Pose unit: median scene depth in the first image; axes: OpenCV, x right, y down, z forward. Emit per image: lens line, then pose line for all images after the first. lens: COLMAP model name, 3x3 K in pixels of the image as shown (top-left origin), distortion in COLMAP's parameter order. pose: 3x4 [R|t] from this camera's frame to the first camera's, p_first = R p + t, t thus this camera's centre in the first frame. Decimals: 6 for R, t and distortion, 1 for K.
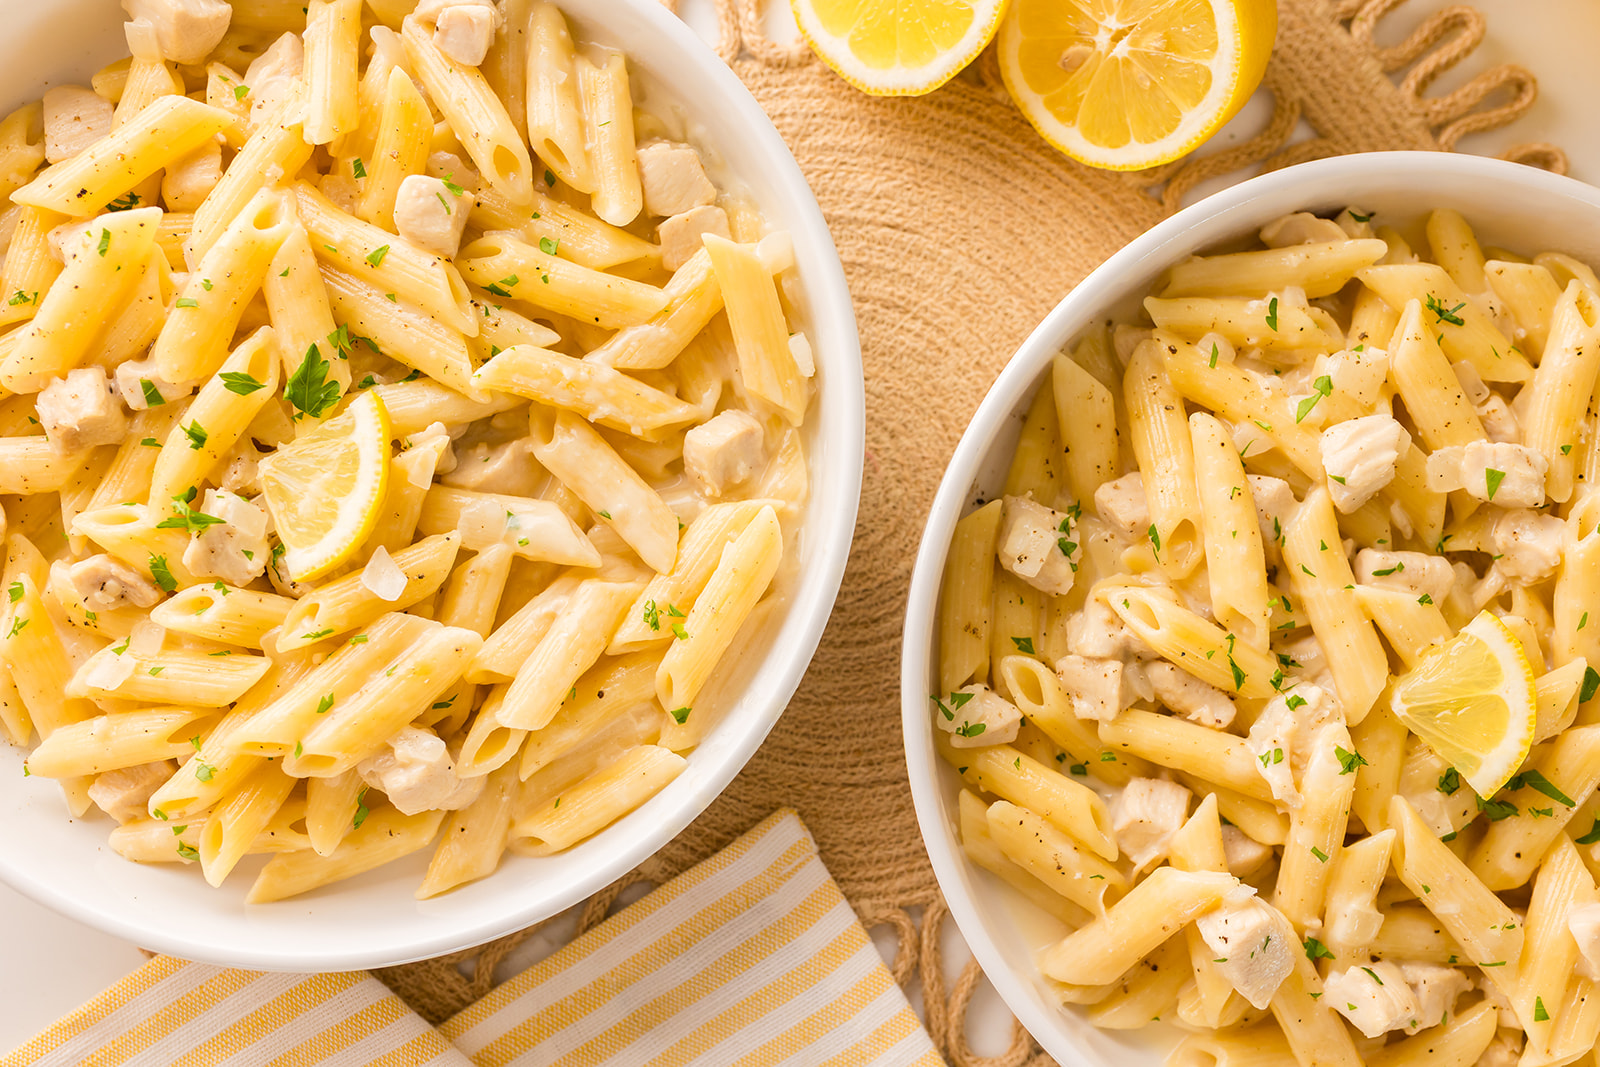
lens RADIAL K [[1617.4, 0, 804.8], [0, 1617.4, 534.8], [0, 0, 1]] dist [0.001827, 0.009062]
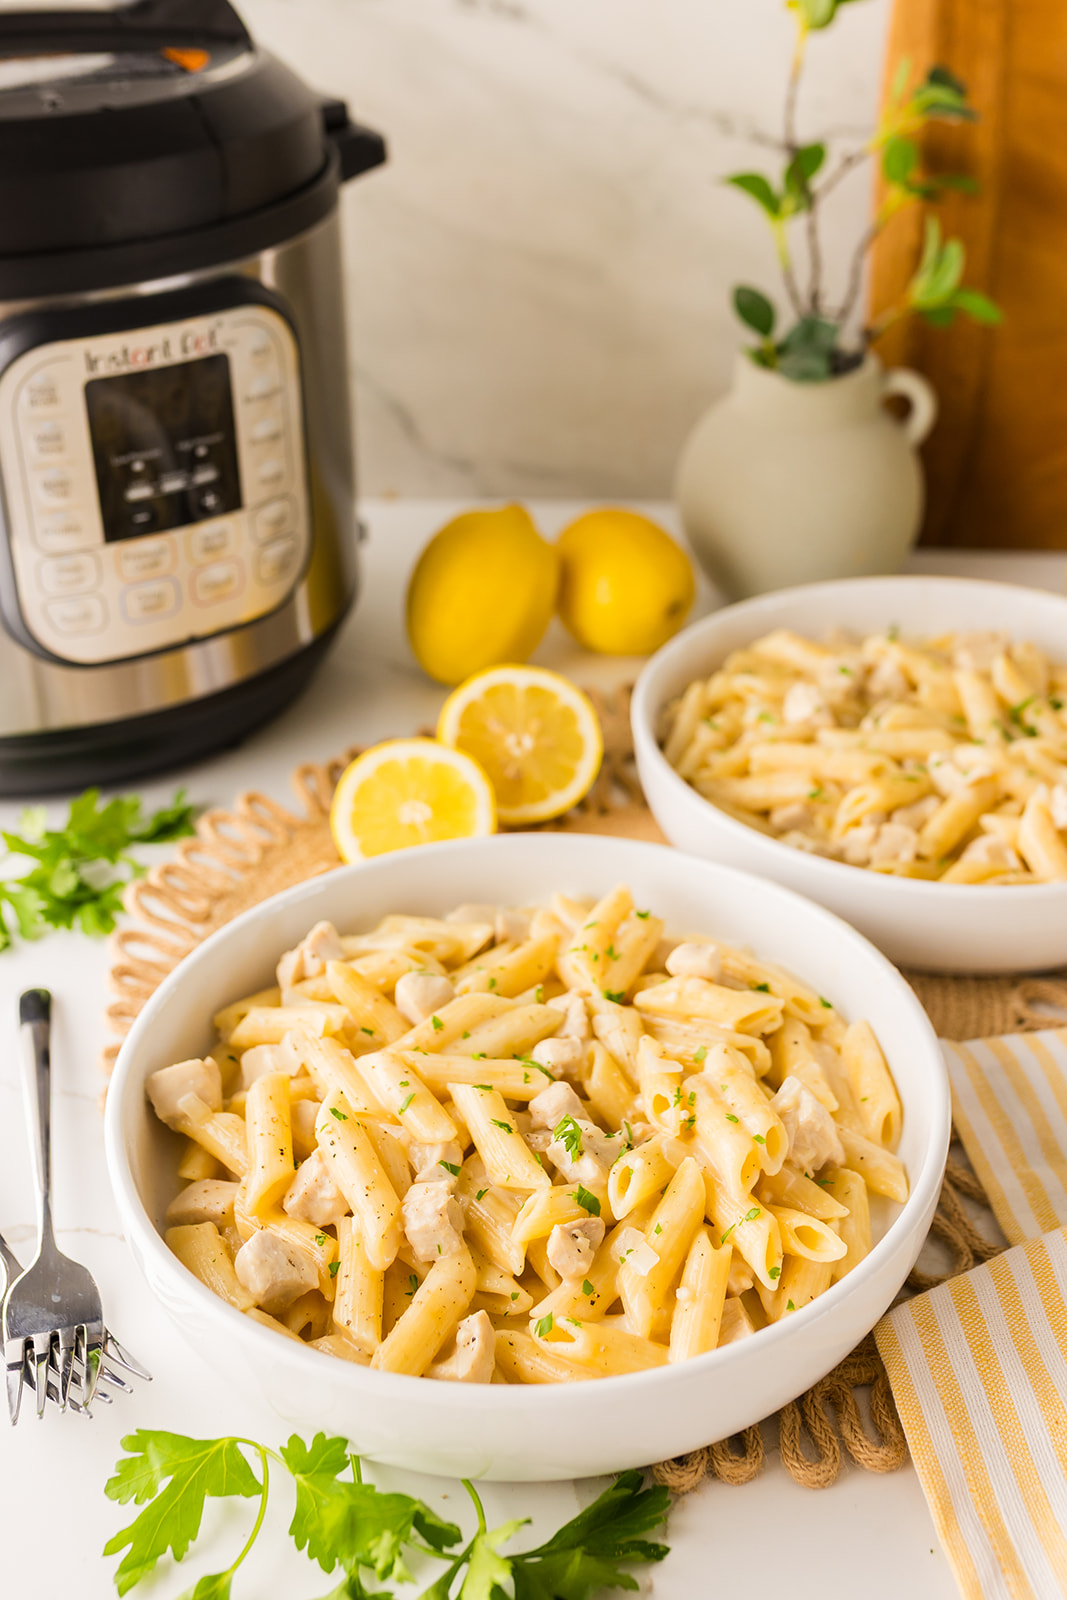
lens RADIAL K [[1826.3, 0, 607.9], [0, 1826.3, 686.8], [0, 0, 1]] dist [-0.000835, 0.031036]
pose [[0.402737, -0.488163, 0.774274, -1.203660], [0.915178, 0.229431, -0.331377, 0.385252], [-0.015877, 0.842056, 0.539156, -0.061010]]
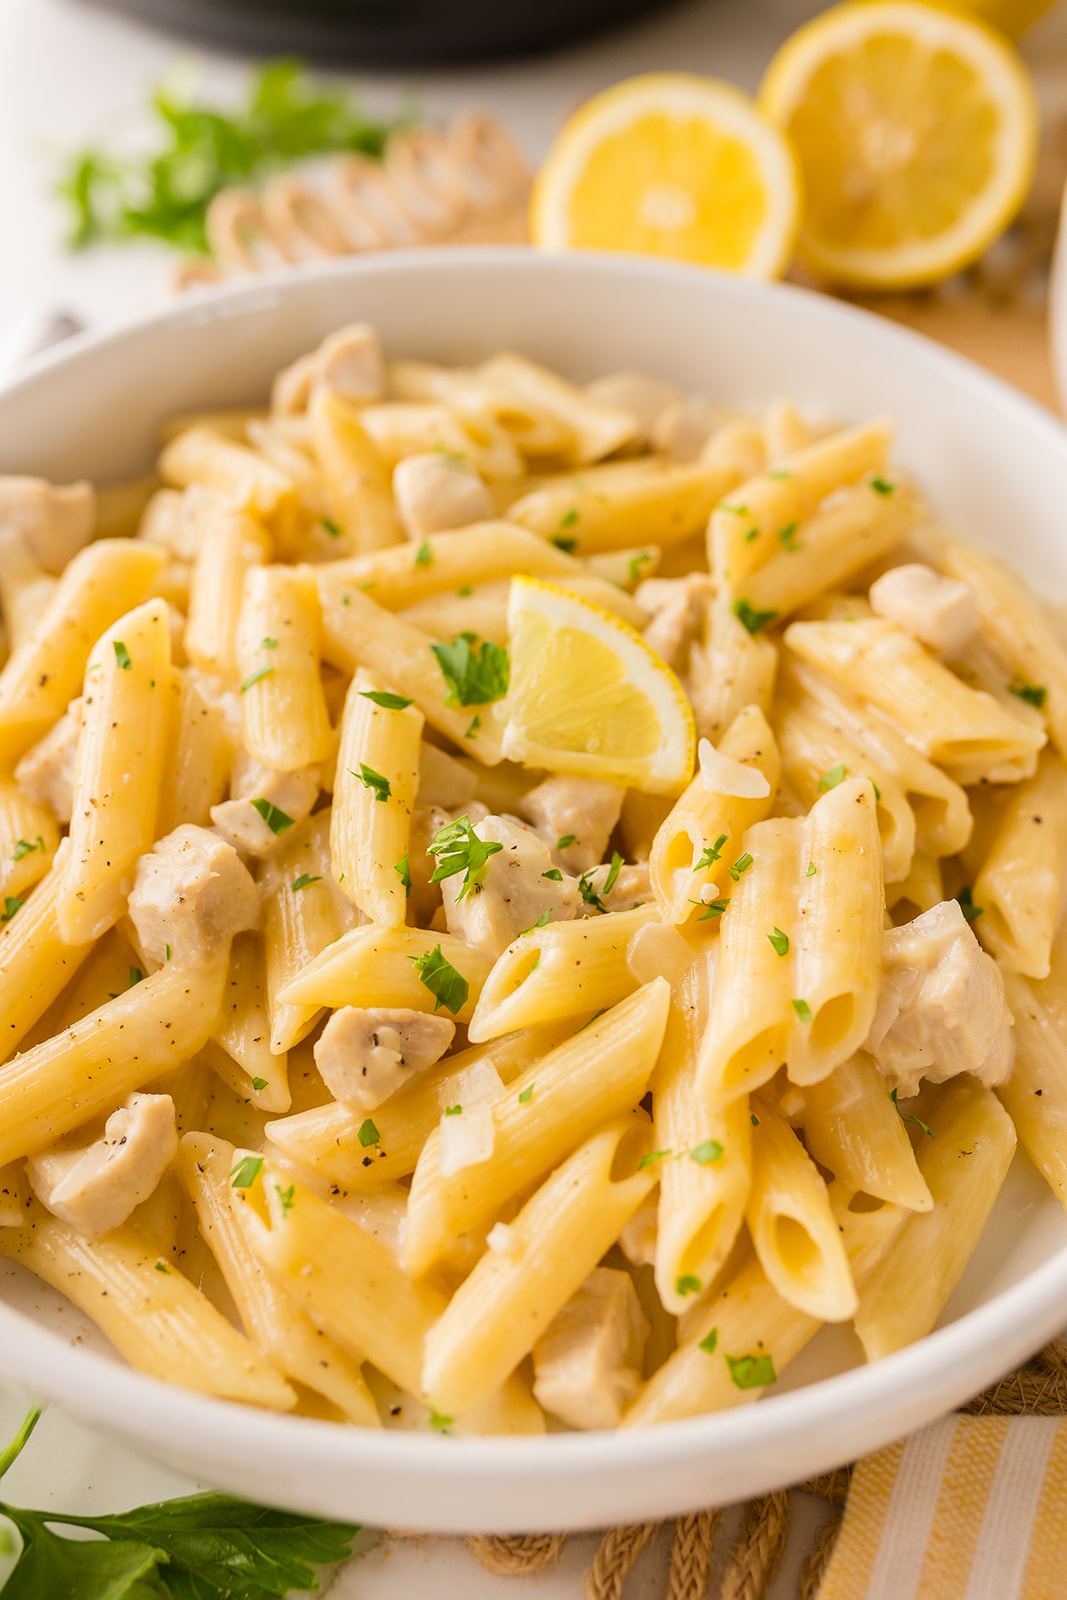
lens RADIAL K [[1635.4, 0, 539.5], [0, 1635.4, 800.5], [0, 0, 1]] dist [0.003248, 0.006883]
pose [[0.792639, -0.503066, 0.344453, -0.525439], [0.609563, 0.642293, -0.464642, 0.284942], [0.012505, 0.578259, 0.815757, 0.418172]]
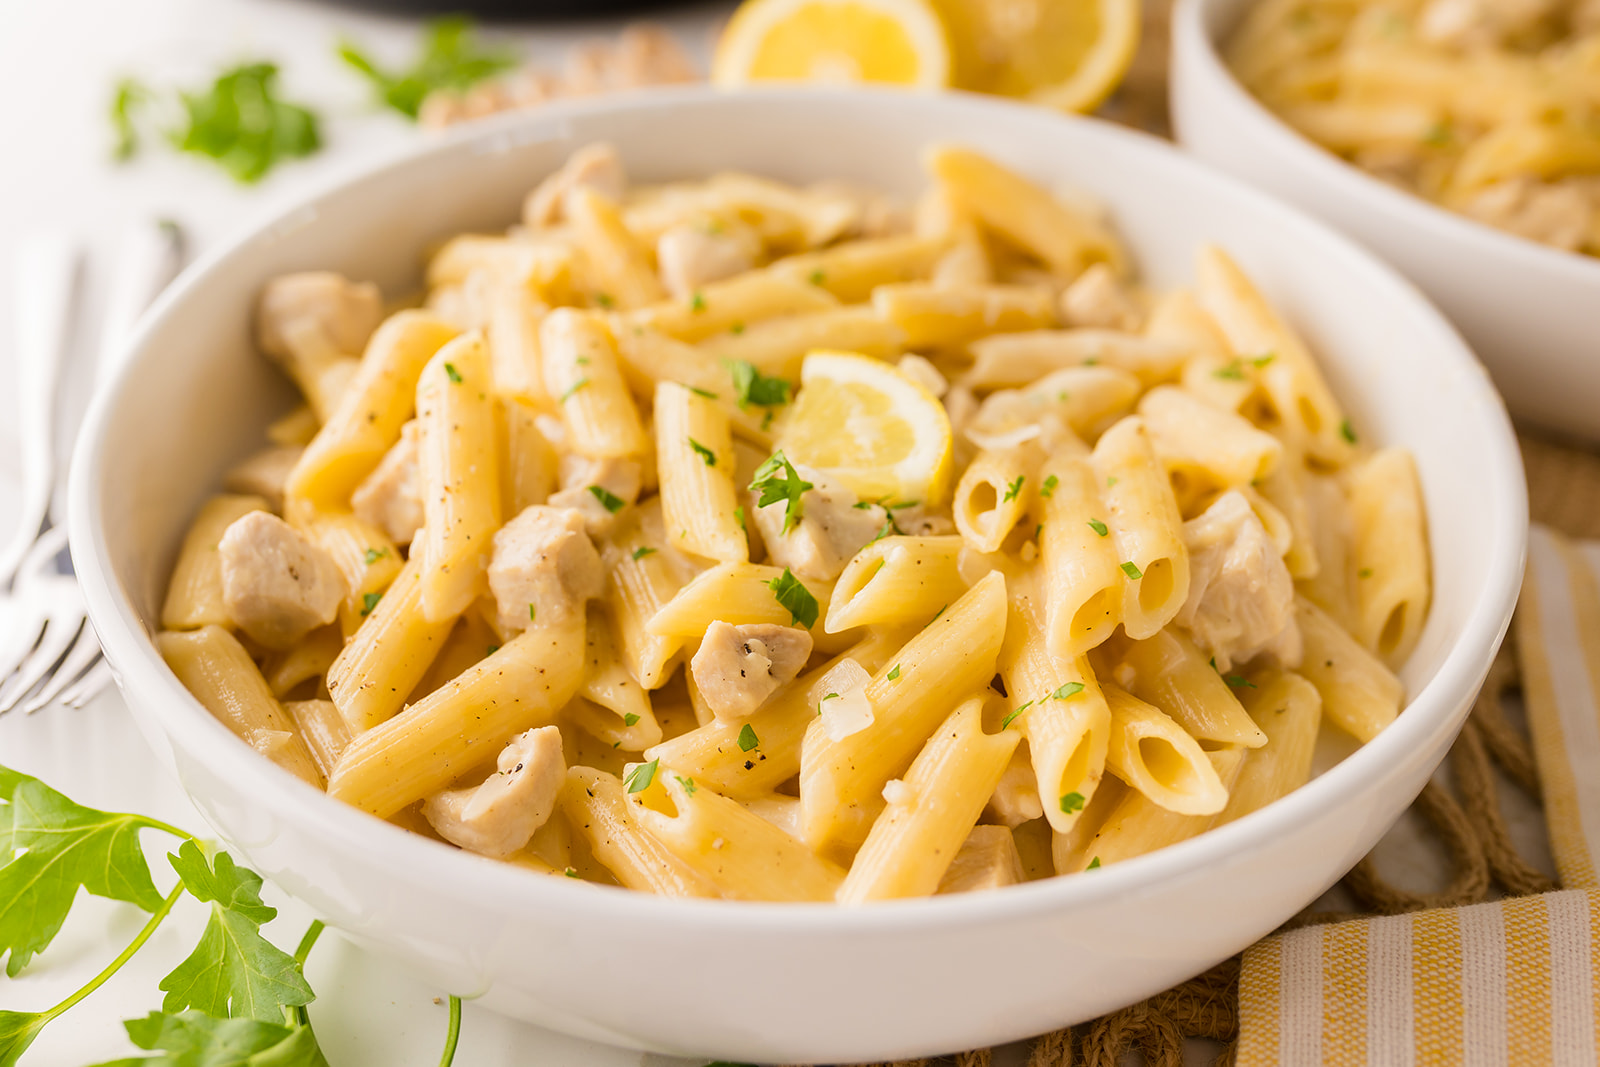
lens RADIAL K [[1635.4, 0, 791.3], [0, 1635.4, 551.8], [0, 0, 1]] dist [0.003248, 0.006883]
pose [[0.694978, -0.496427, 0.520159, -0.715426], [0.719030, 0.478619, -0.503905, 0.347635], [0.001194, 0.724213, 0.689576, 0.480294]]
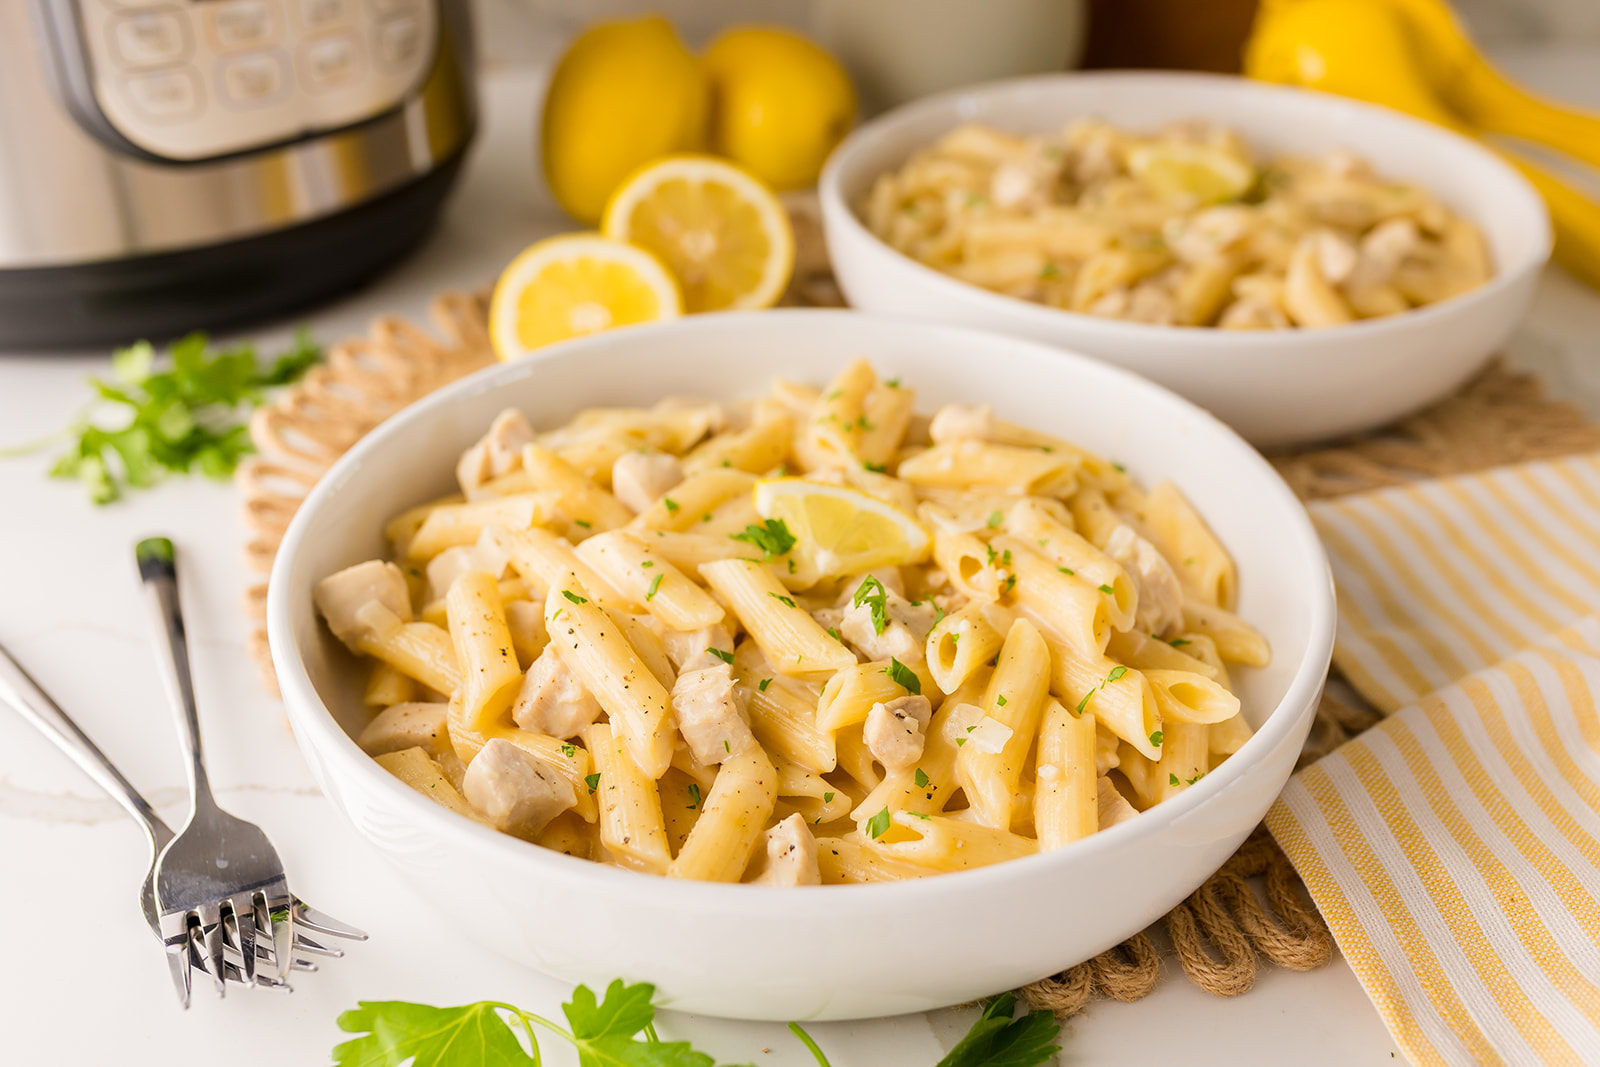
lens RADIAL K [[1617.4, 0, 804.8], [0, 1617.4, 534.8], [0, 0, 1]] dist [0.001827, 0.009062]
pose [[0.294361, -0.565754, 0.770242, -1.052152], [0.955485, 0.191082, -0.224803, 0.159177], [-0.019996, 0.802128, 0.596817, 0.344798]]
